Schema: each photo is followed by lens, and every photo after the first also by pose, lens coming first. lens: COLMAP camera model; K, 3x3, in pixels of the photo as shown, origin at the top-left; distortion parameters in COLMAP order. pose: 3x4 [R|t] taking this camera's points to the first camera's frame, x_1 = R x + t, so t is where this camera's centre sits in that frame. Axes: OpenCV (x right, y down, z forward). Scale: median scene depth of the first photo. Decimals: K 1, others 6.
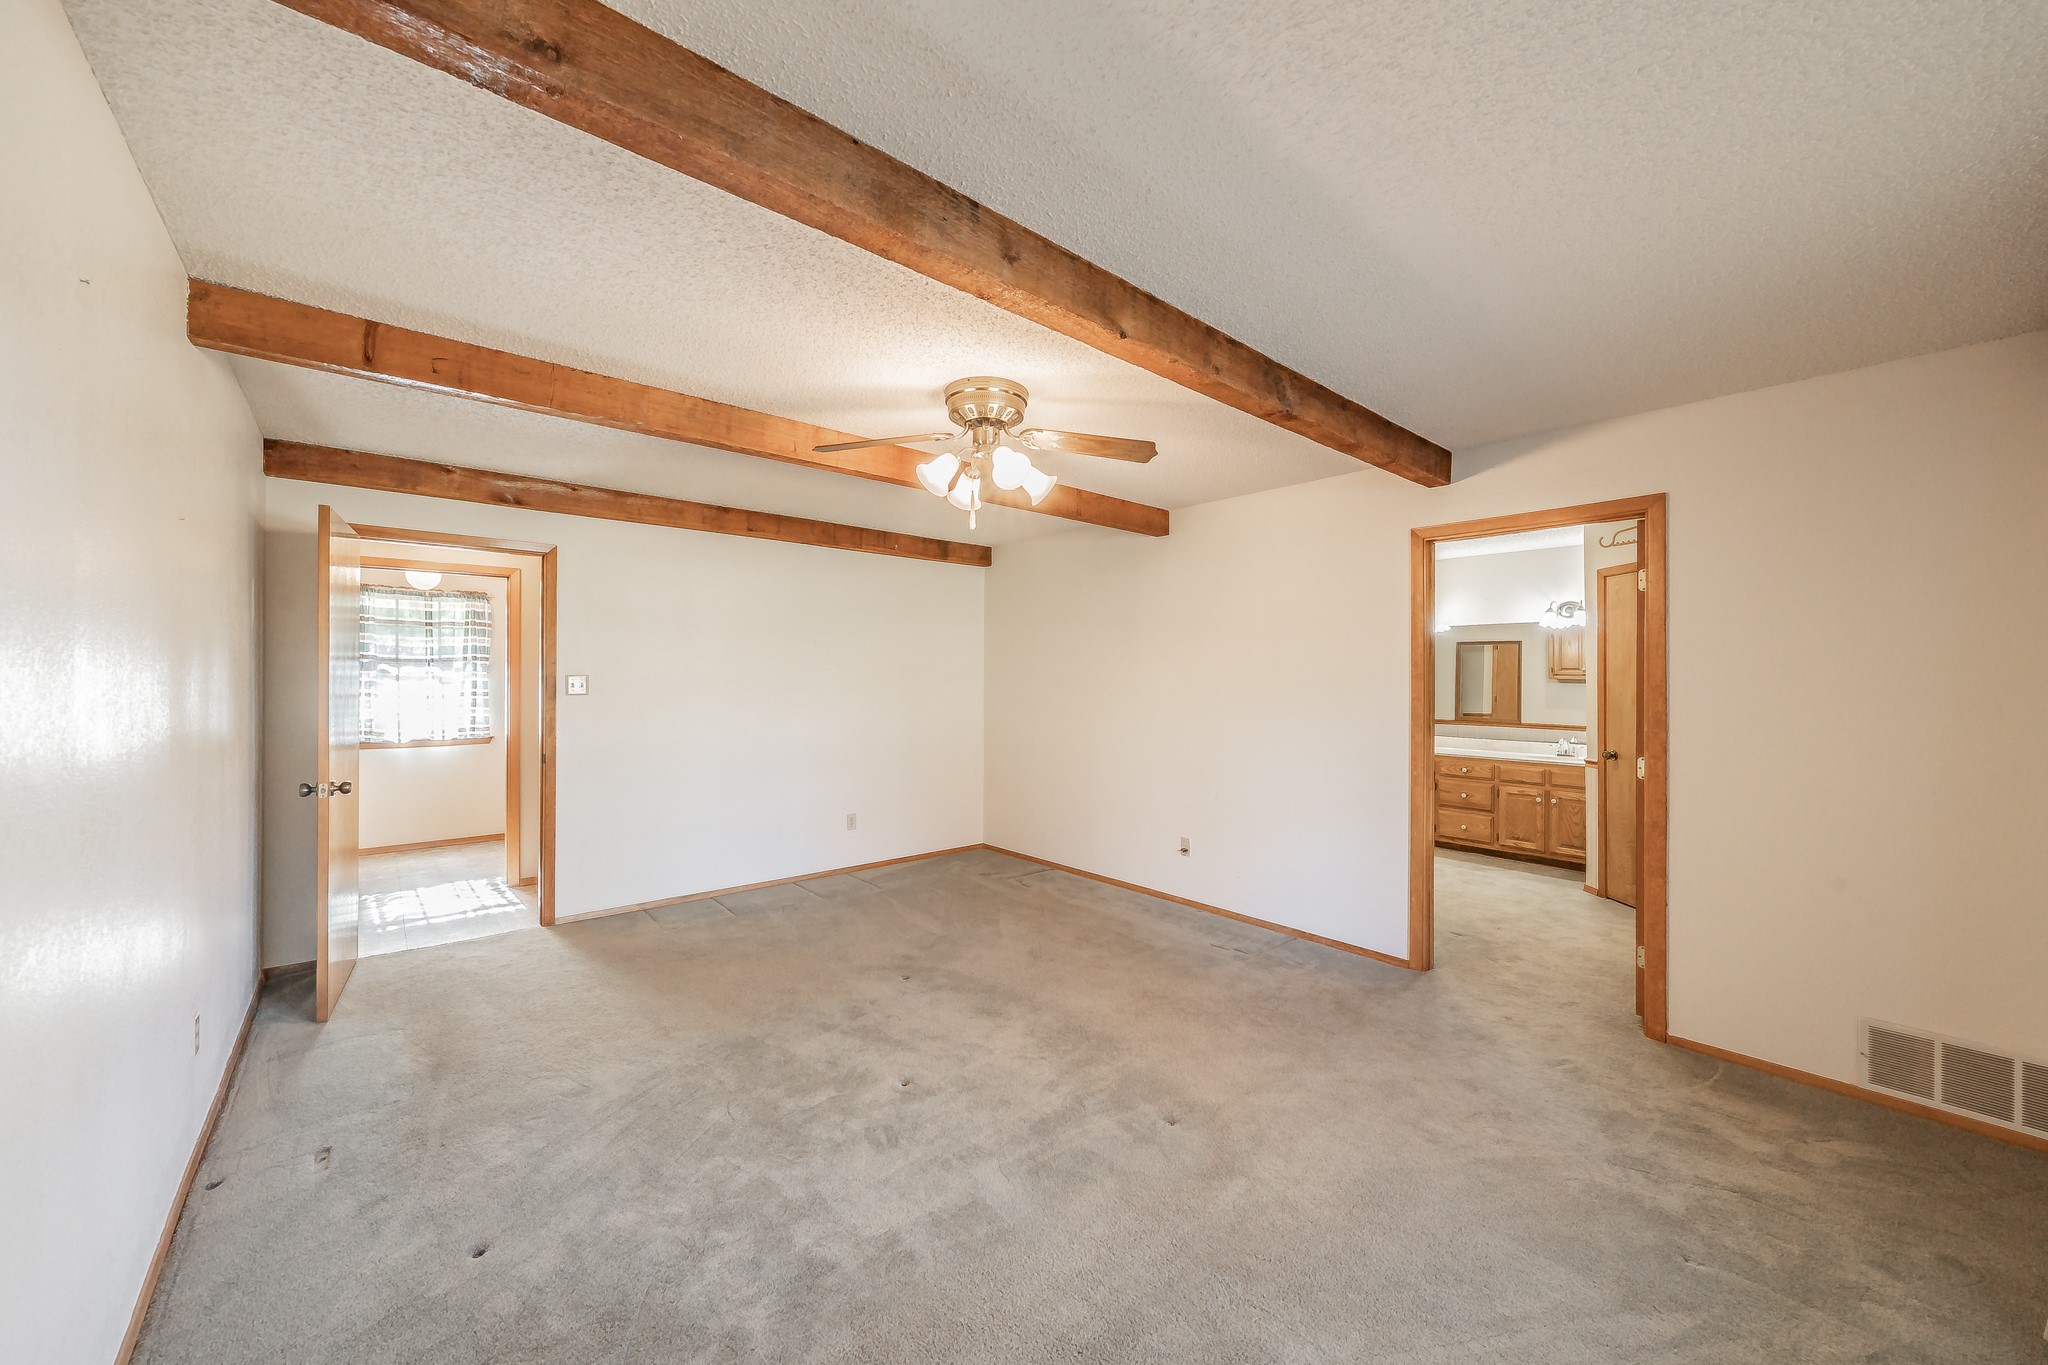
lens RADIAL K [[752.1, 0, 1017.8], [0, 752.1, 676.2], [0, 0, 1]] dist [-0.001573, 0.000030]
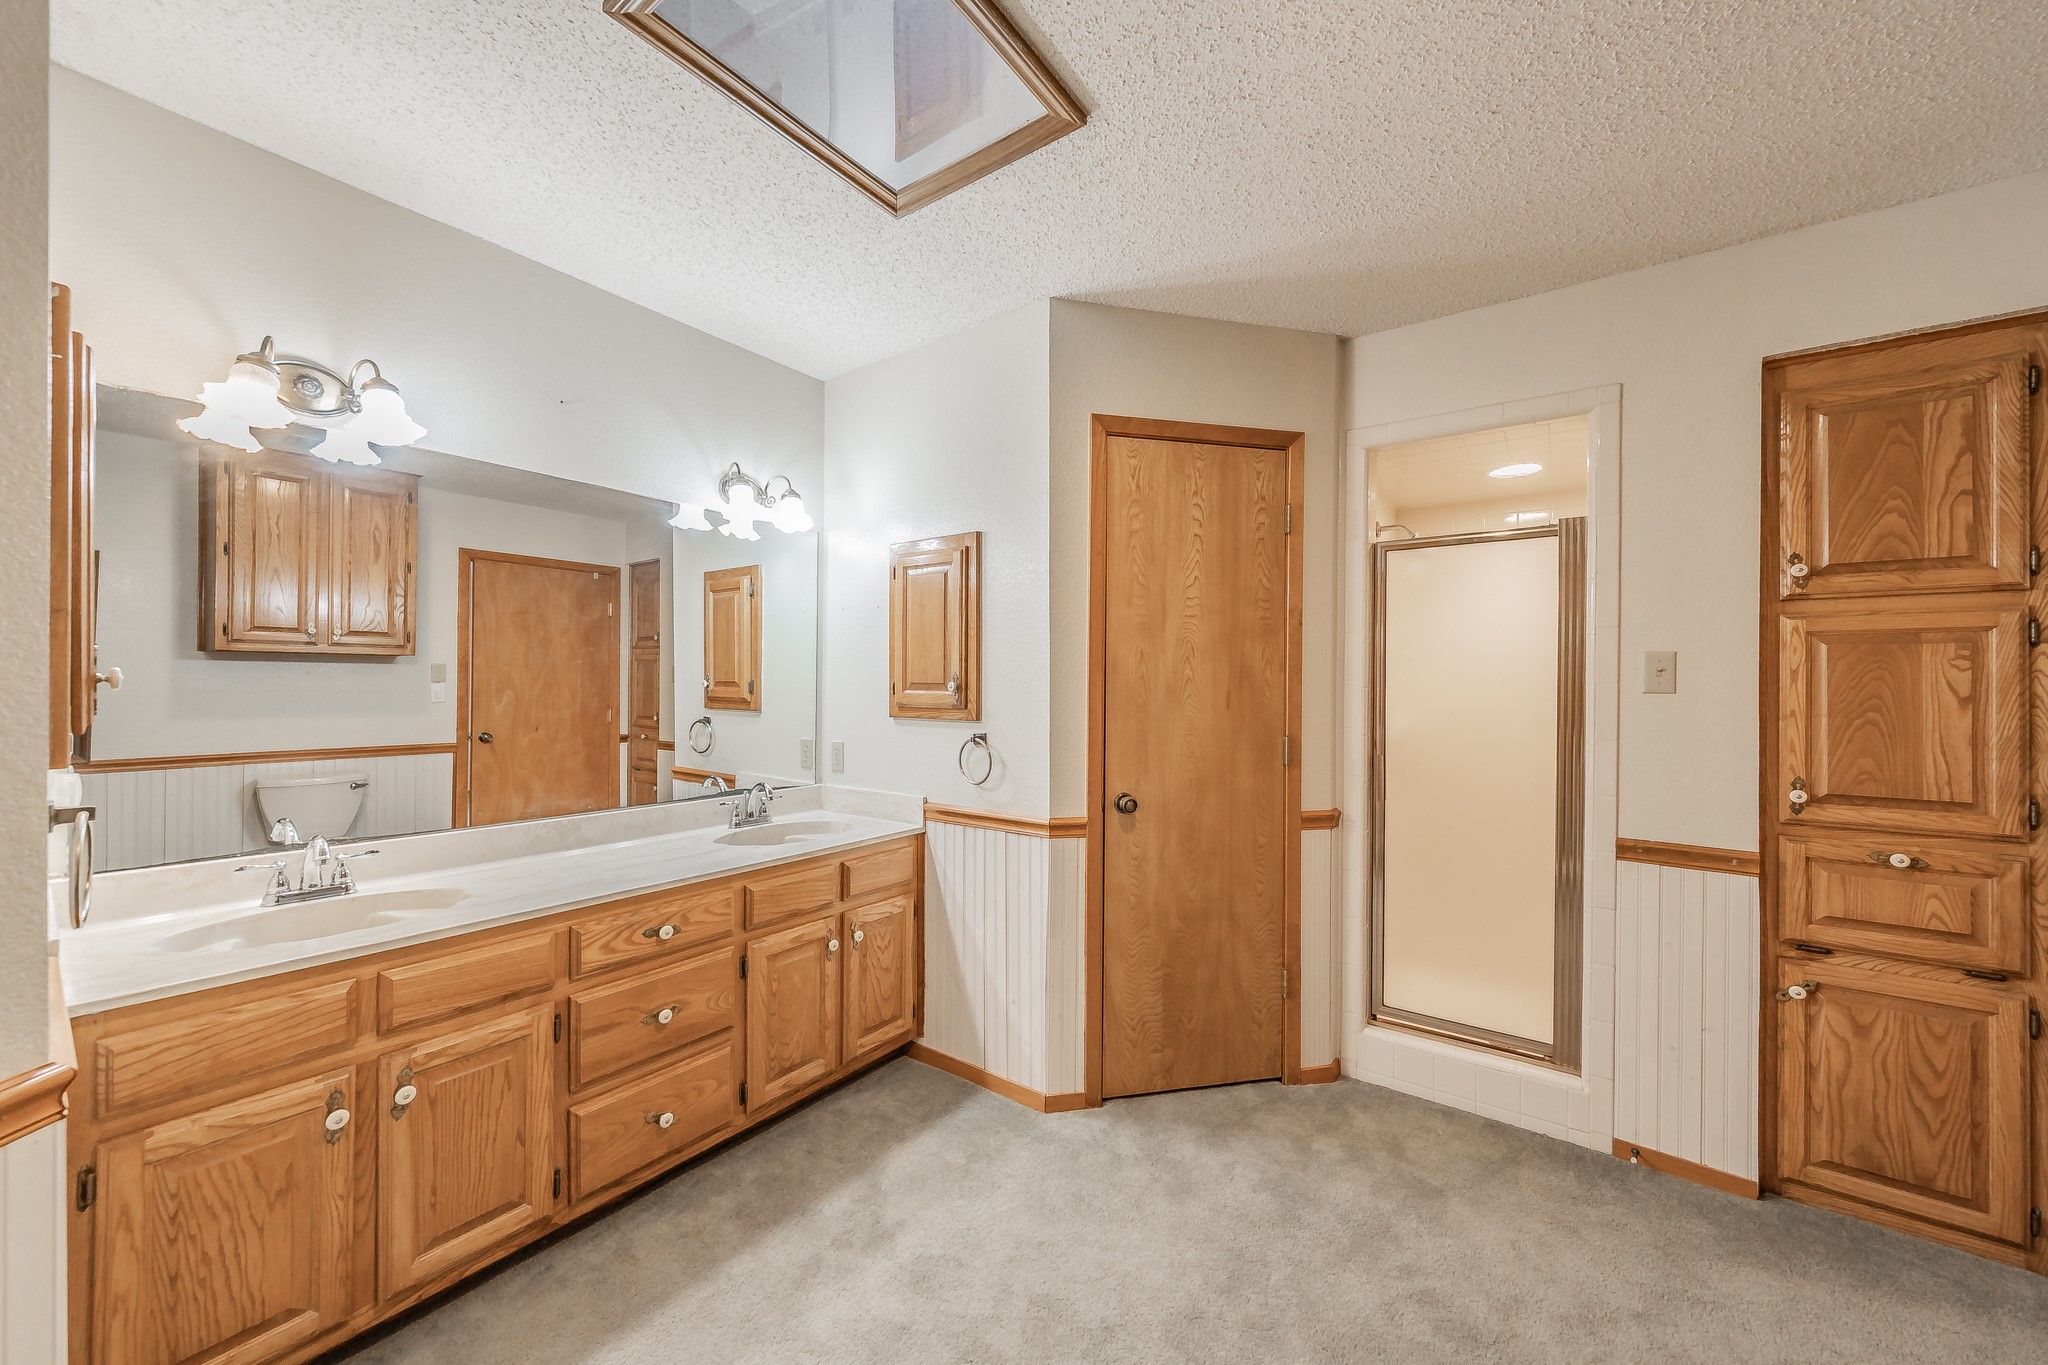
lens RADIAL K [[752.1, 0, 1014.3], [0, 752.1, 680.7], [0, 0, 1]] dist [-0.001573, 0.000030]
pose [[-0.215763, -0.007253, 0.976419, 0.273731], [-0.012641, 0.999909, 0.004634, 0.019757], [-0.976364, -0.011343, -0.215835, 0.965412]]
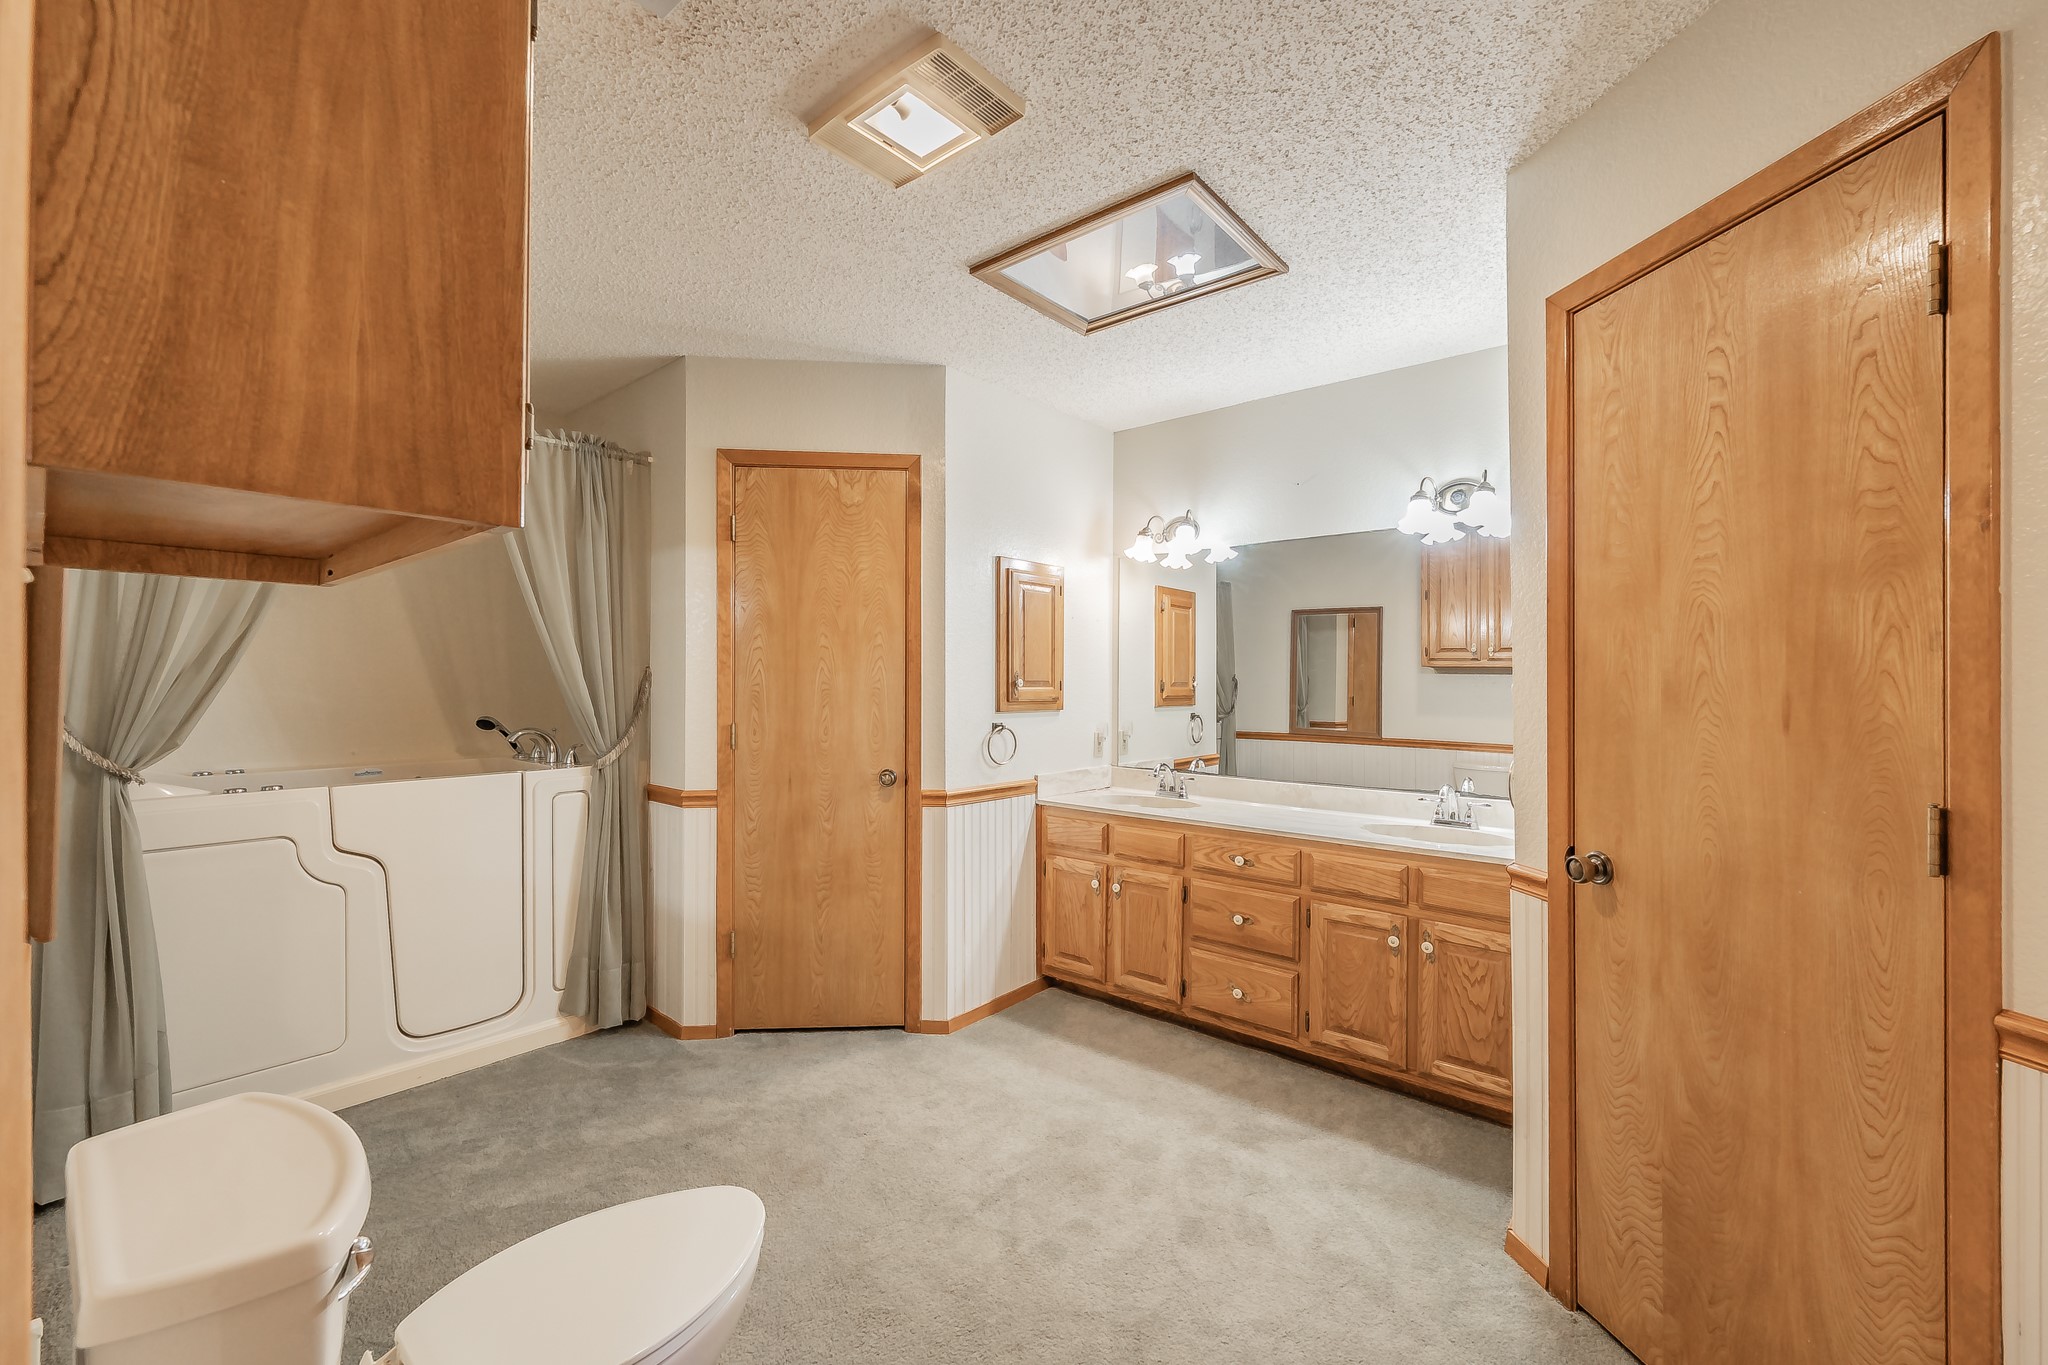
lens RADIAL K [[812.6, 0, 1021.7], [0, 812.6, 685.7], [0, 0, 1]] dist [-0.001385, 0.000641]
pose [[0.988235, -0.003693, 0.152898, 0.413322], [0.002837, 0.999979, 0.005818, 0.021253], [-0.152916, -0.005316, 0.988225, 0.577169]]
